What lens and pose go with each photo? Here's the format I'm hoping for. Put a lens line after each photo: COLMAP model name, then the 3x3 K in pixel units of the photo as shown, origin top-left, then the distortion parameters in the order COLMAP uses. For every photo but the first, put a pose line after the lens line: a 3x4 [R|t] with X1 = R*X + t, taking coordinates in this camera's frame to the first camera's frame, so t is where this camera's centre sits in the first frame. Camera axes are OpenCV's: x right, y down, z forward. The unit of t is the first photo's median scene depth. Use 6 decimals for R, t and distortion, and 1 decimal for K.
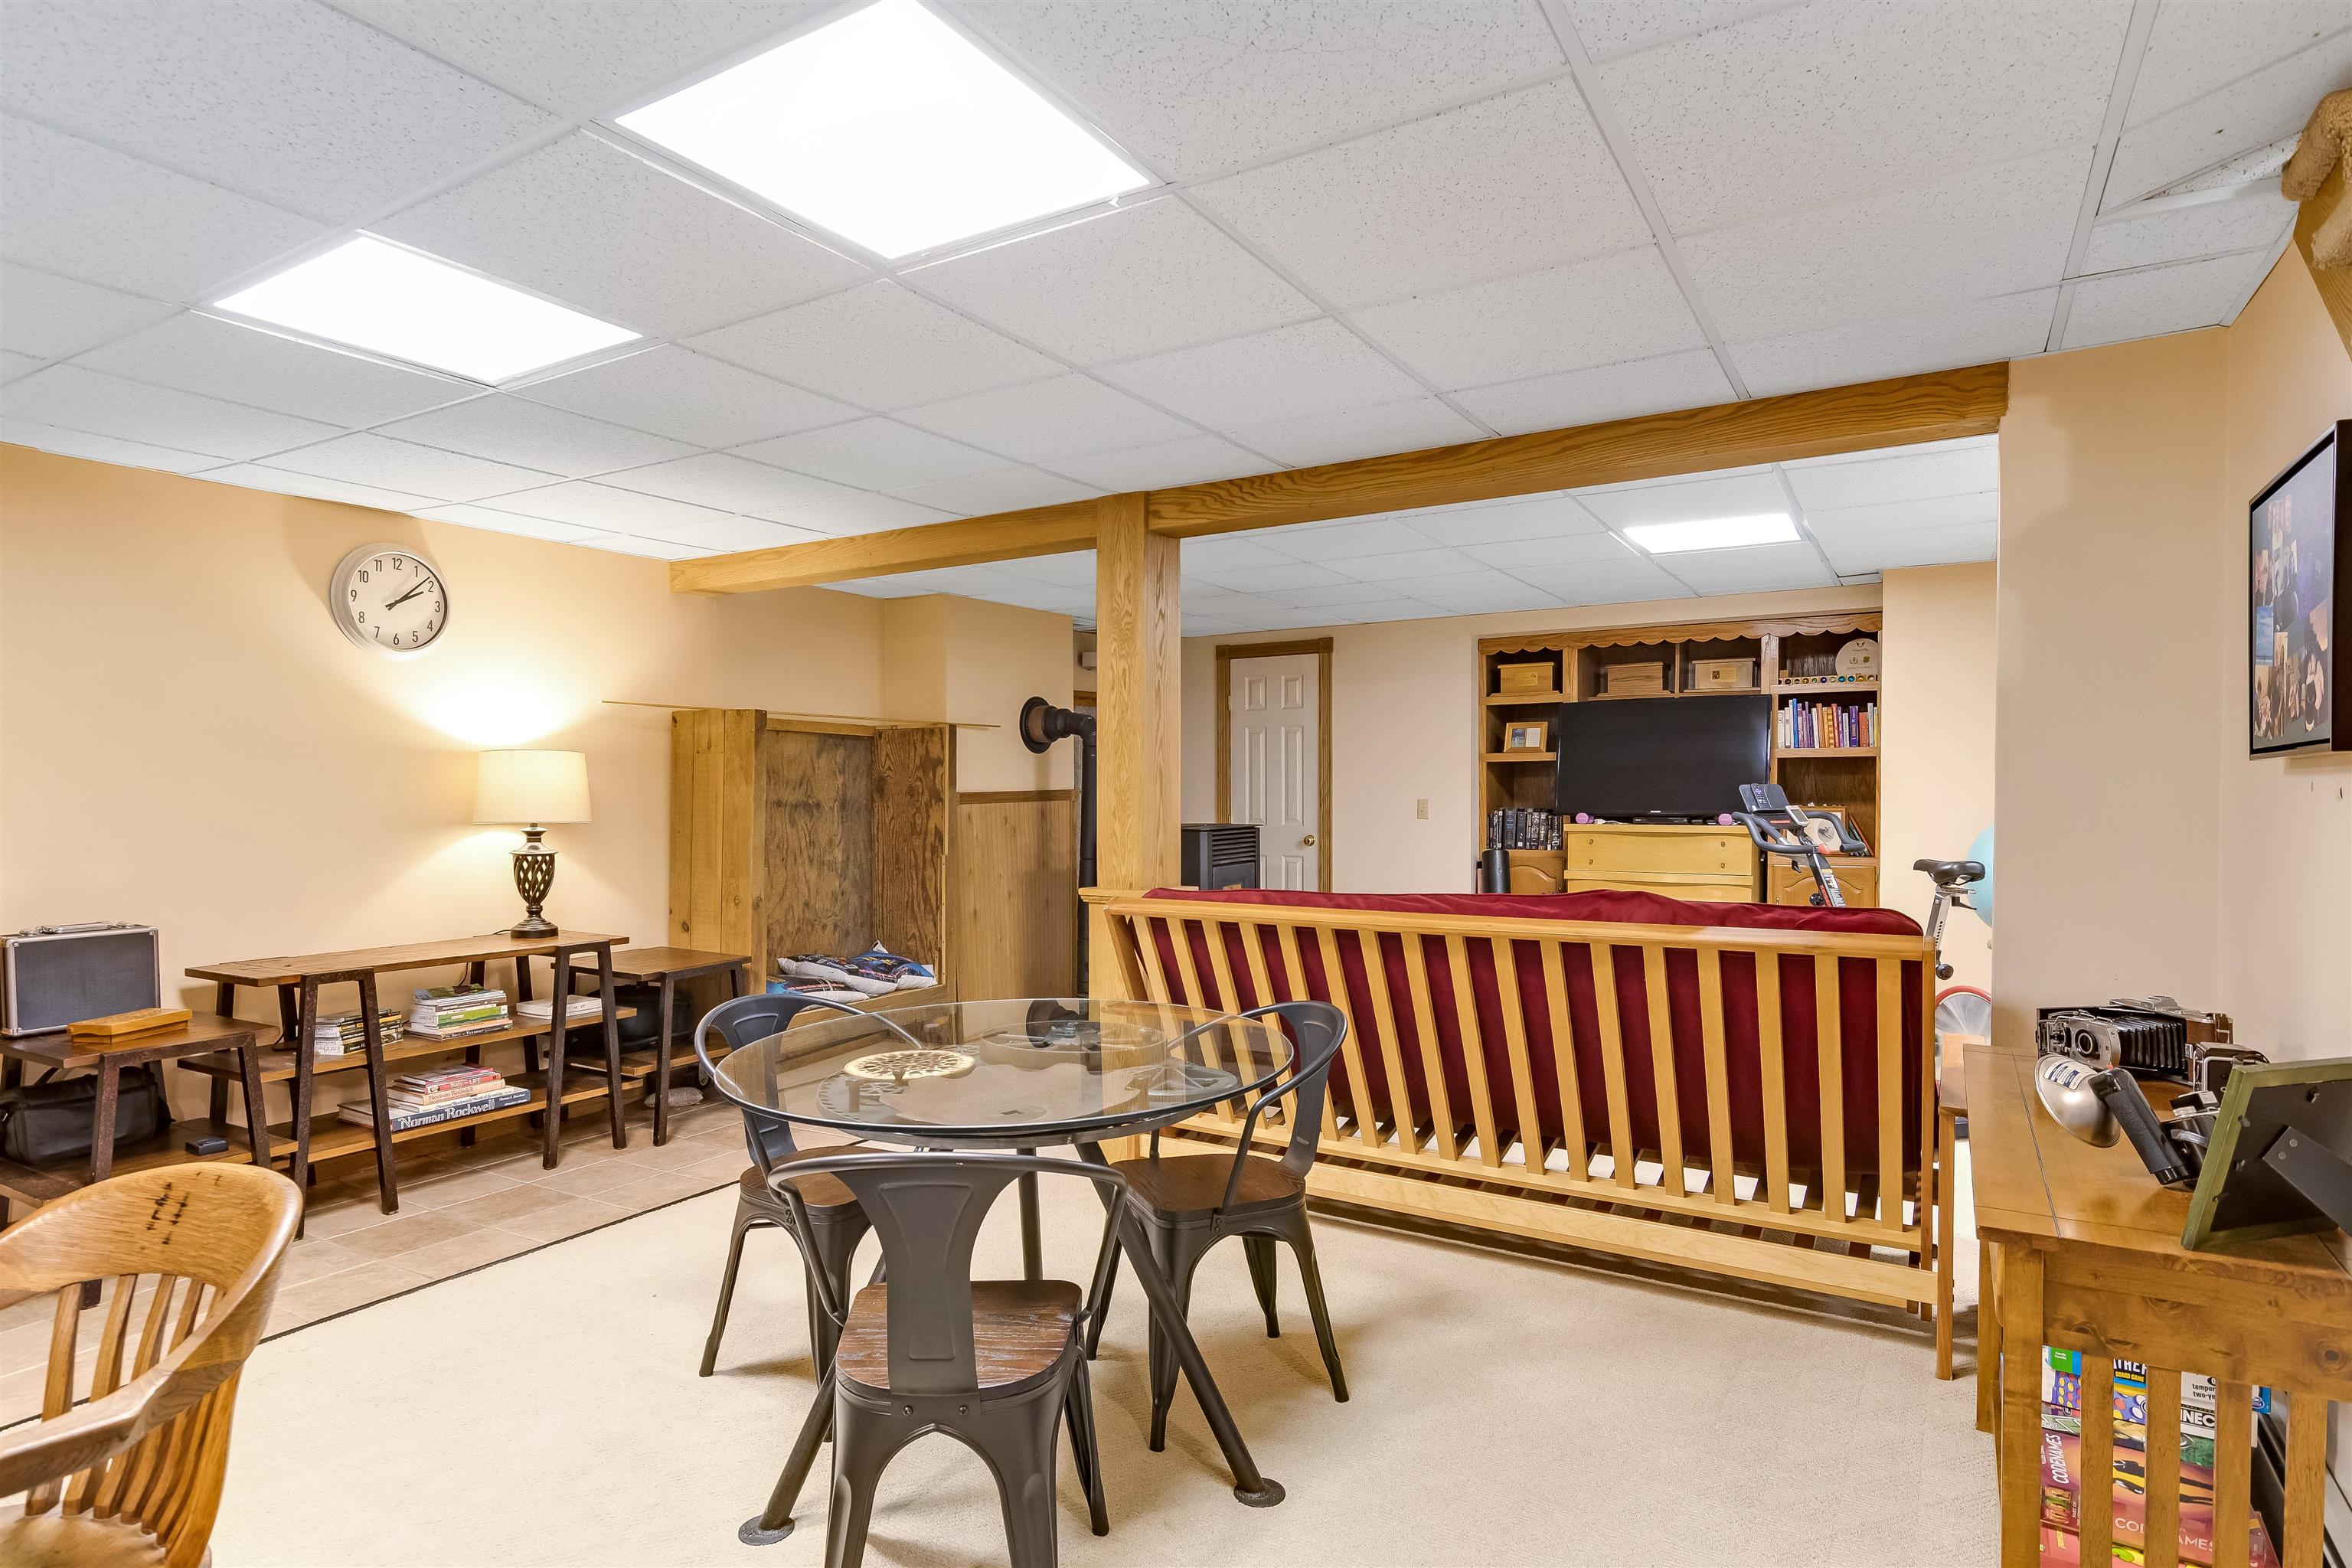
lens RADIAL K [[1216.4, 0, 1191.9], [0, 1216.4, 797.3], [0, 0, 1]] dist [0.000926, -0.001831]
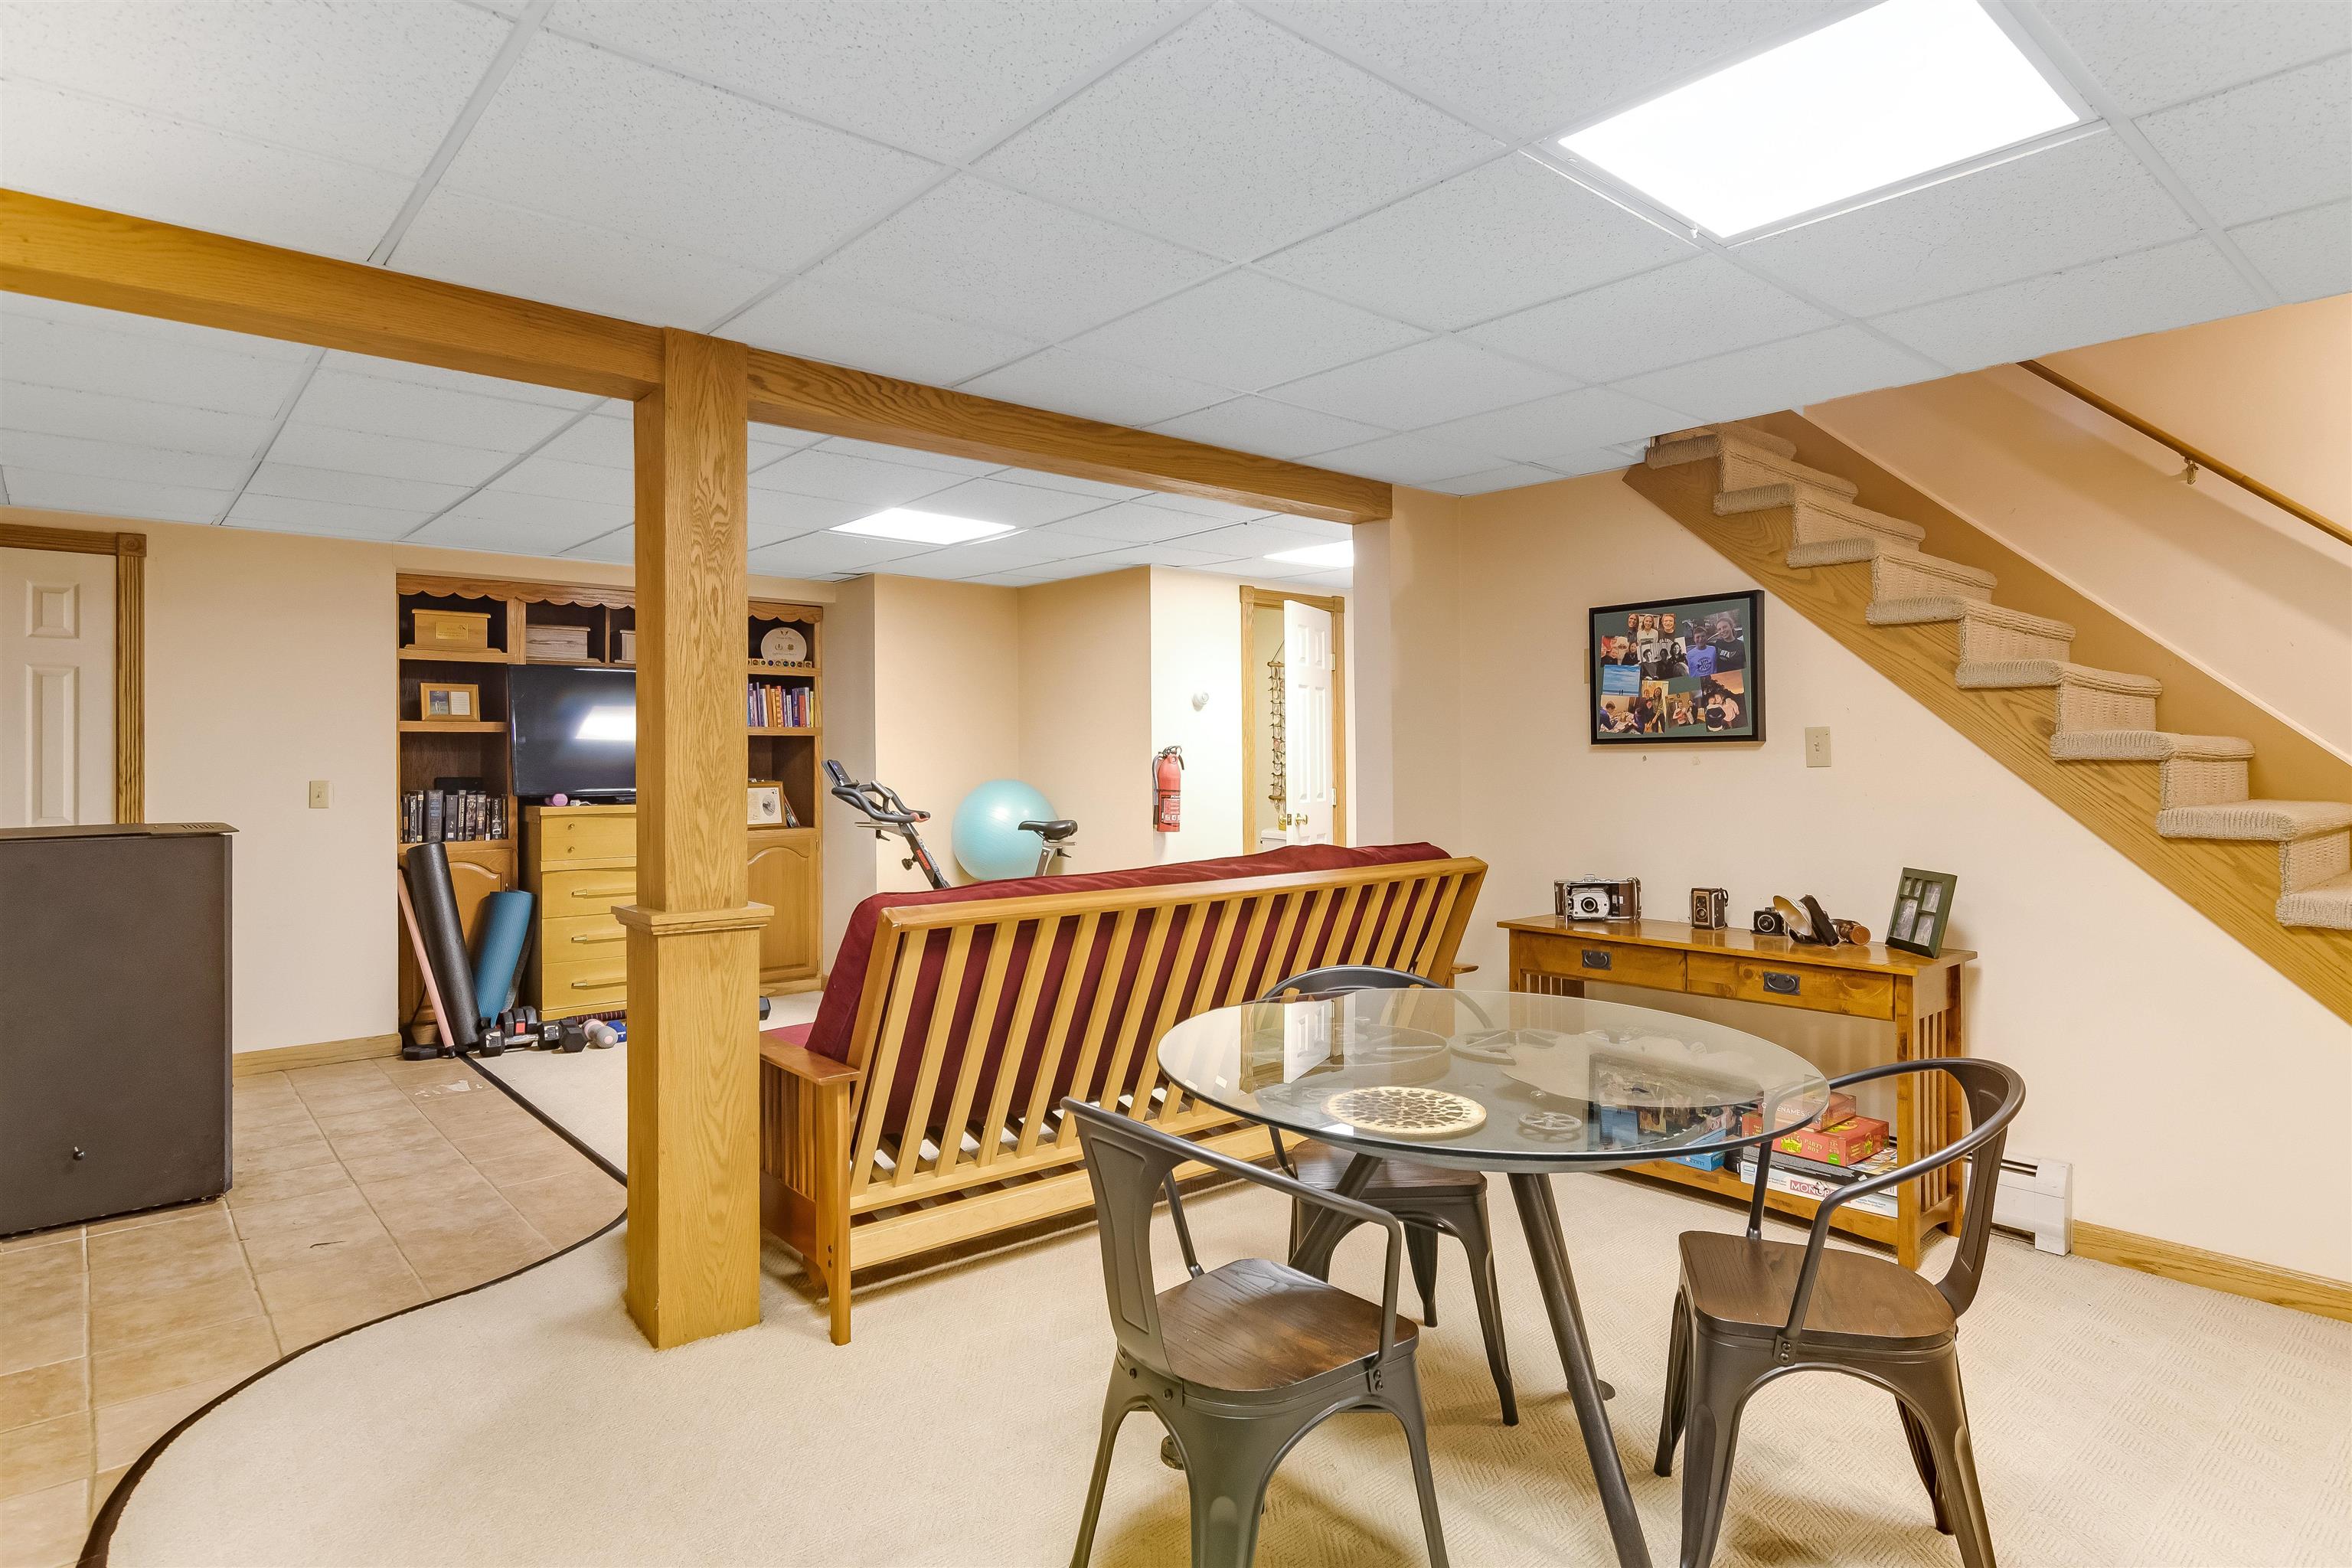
lens RADIAL K [[1216.4, 0, 1185.2], [0, 1216.4, 758.5], [0, 0, 1]] dist [0.000926, -0.001831]
pose [[0.343769, 0.004705, 0.939042, -0.321961], [0.010143, 0.999911, -0.008723, -0.000137], [-0.938999, 0.012524, 0.343691, 0.268733]]
